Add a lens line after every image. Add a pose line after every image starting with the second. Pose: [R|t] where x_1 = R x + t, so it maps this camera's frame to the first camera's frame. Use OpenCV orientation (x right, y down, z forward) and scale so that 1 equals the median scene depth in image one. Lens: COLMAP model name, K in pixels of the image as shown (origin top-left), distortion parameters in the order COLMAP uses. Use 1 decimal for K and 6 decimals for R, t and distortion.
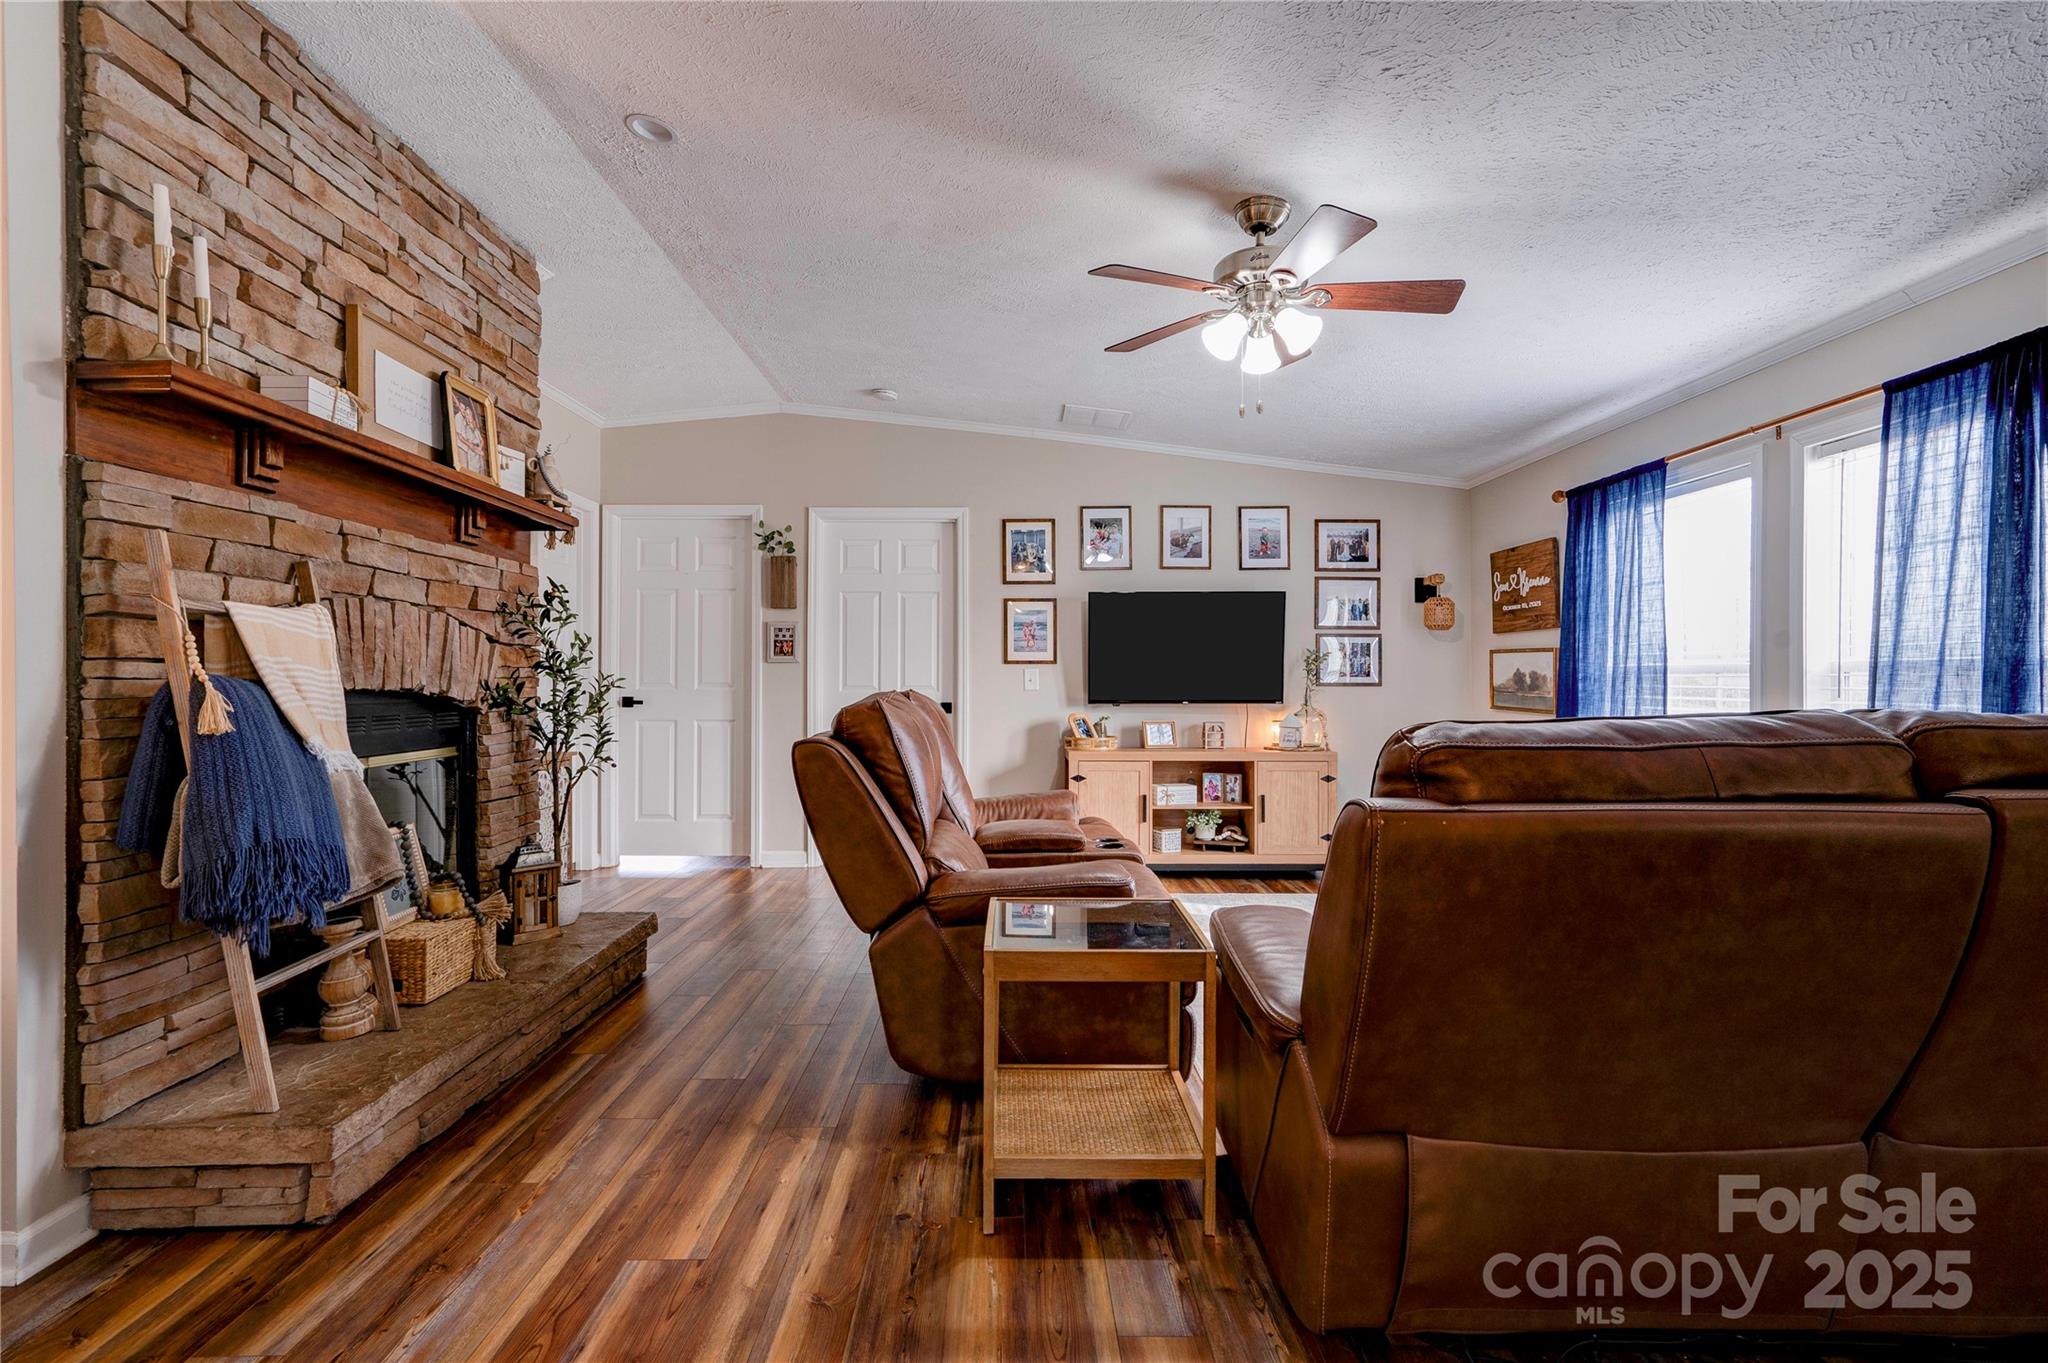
lens RADIAL K [[914.4, 0, 1020.6], [0, 914.4, 684.5], [0, 0, 1]] dist [0.005550, 0.000716]
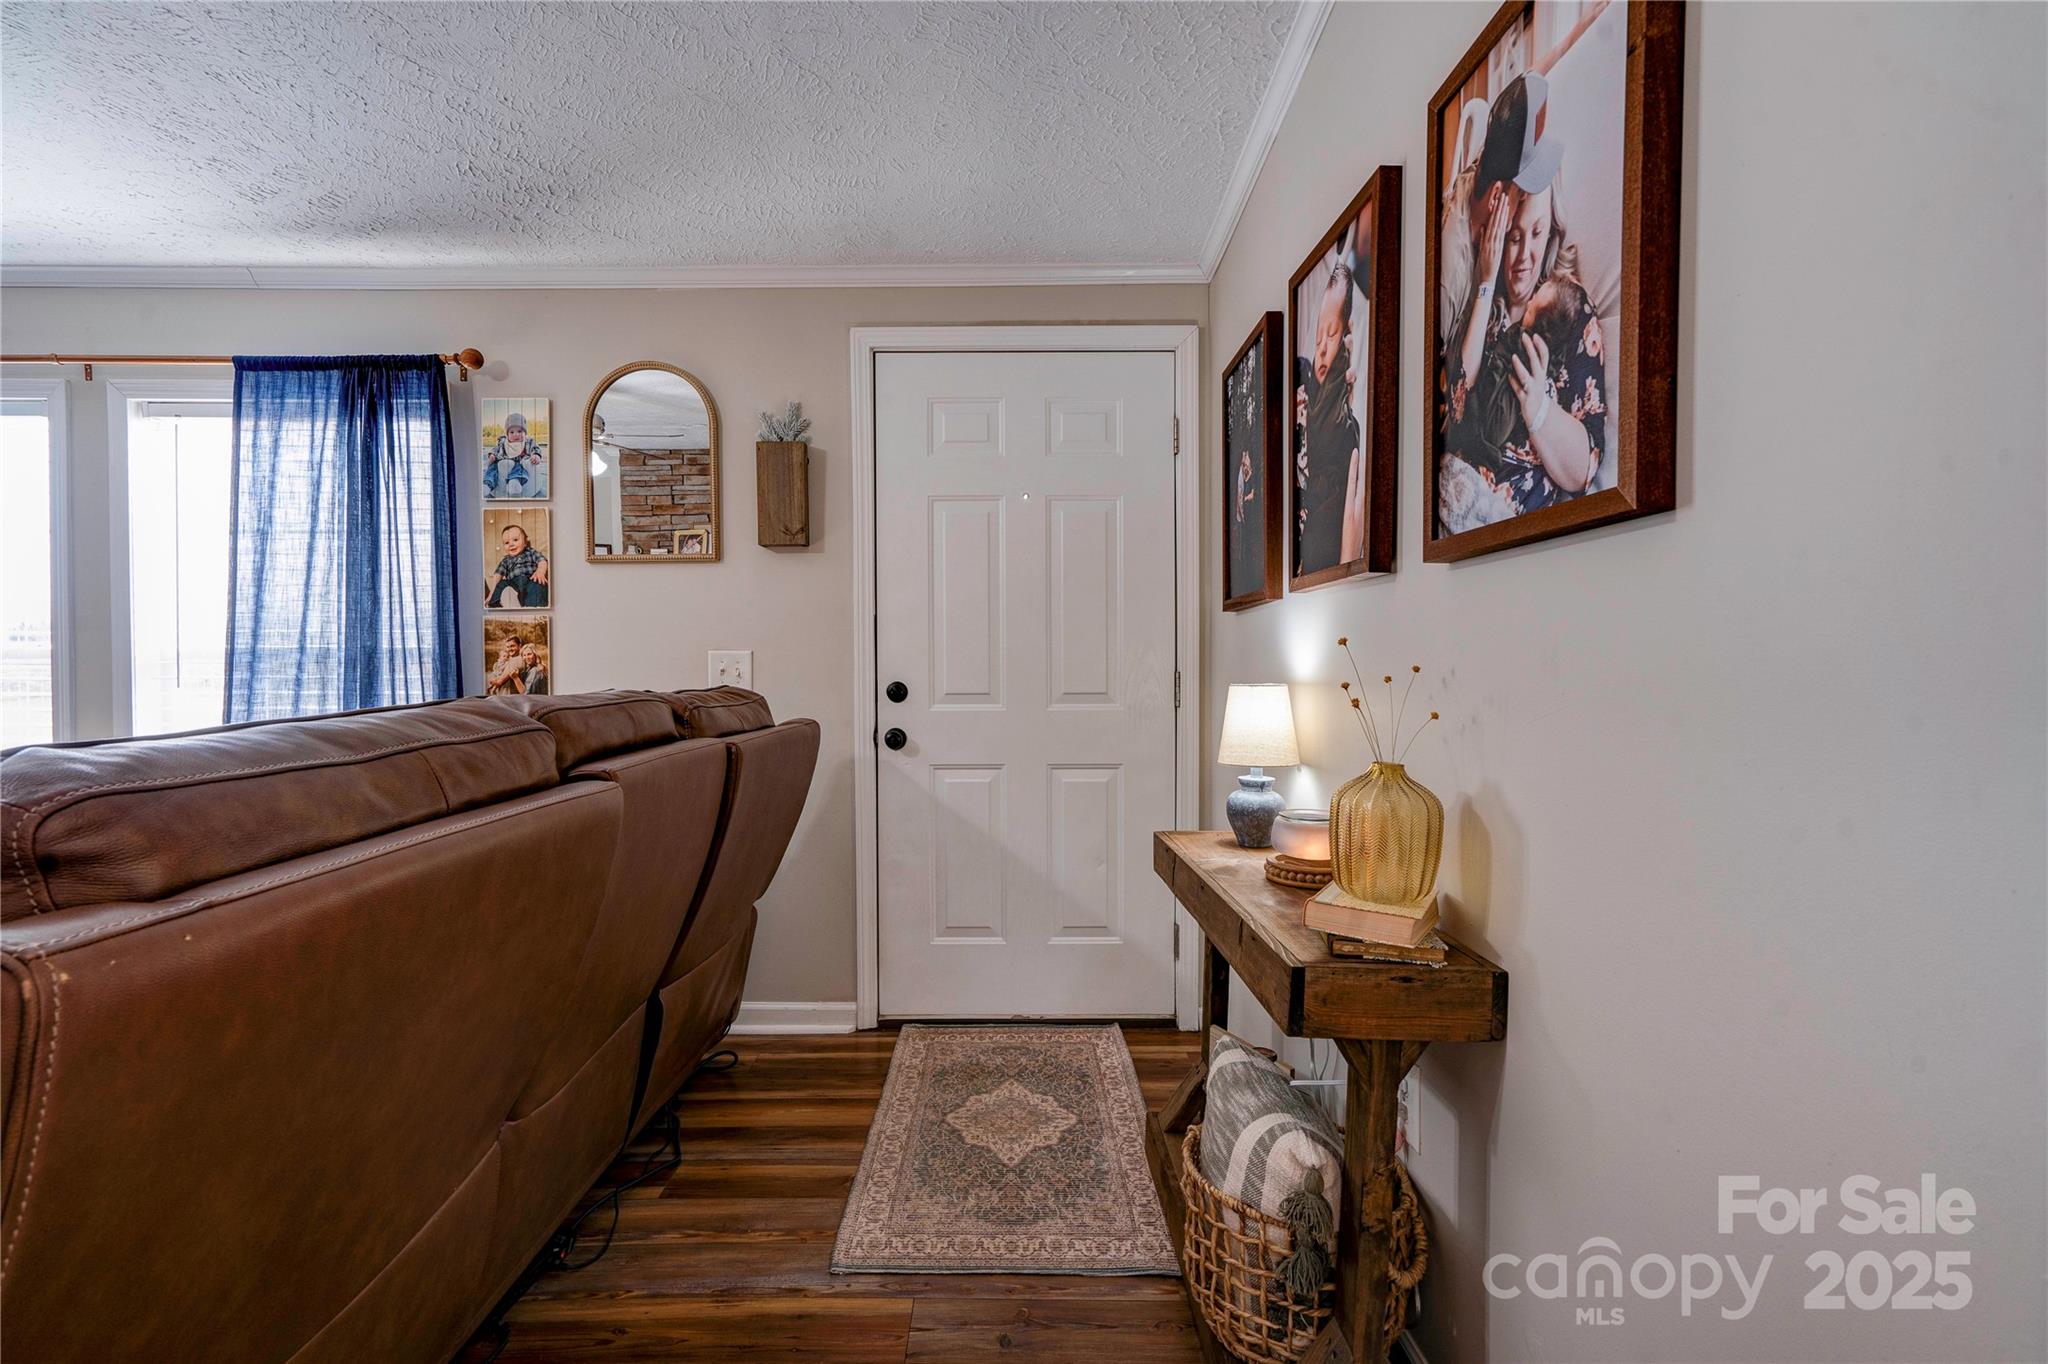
lens RADIAL K [[914.4, 0, 1021.6], [0, 914.4, 680.6], [0, 0, 1]] dist [0.005550, 0.000716]
pose [[-0.000829, -0.018190, 0.999834, -0.022749], [0.010433, 0.999780, 0.018198, -0.000317], [-0.999945, 0.010446, -0.000639, 0.198423]]
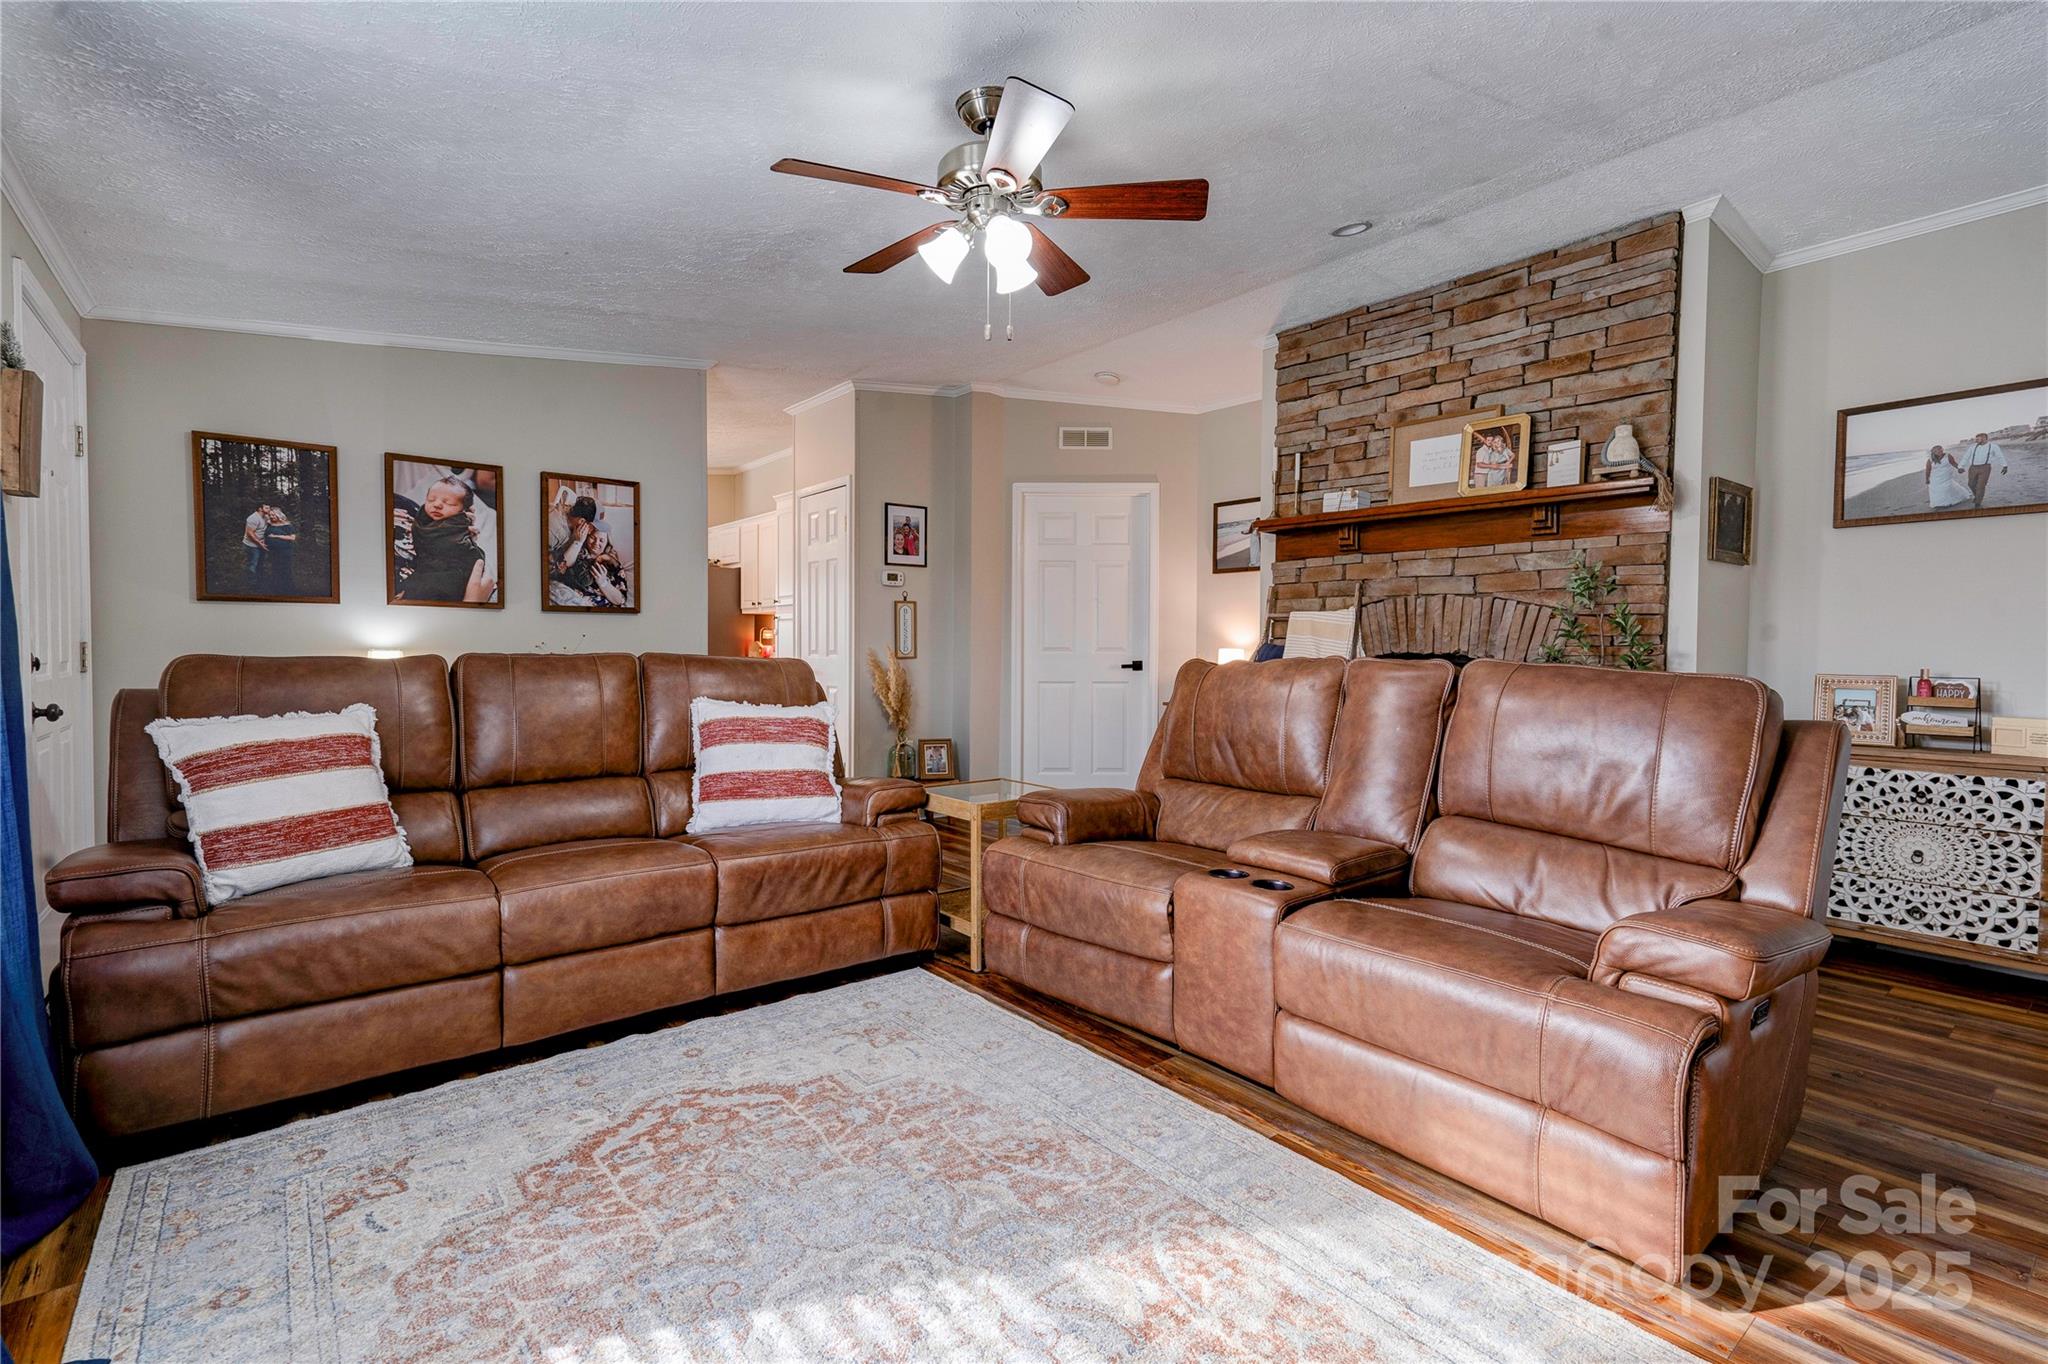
lens RADIAL K [[914.4, 0, 1022.5], [0, 914.4, 677.9], [0, 0, 1]] dist [0.005550, 0.000716]
pose [[-0.783118, 0.018041, -0.621611, 0.723267], [-0.010427, 0.999058, 0.042132, -0.010128], [0.621785, 0.039476, -0.782192, 1.598020]]
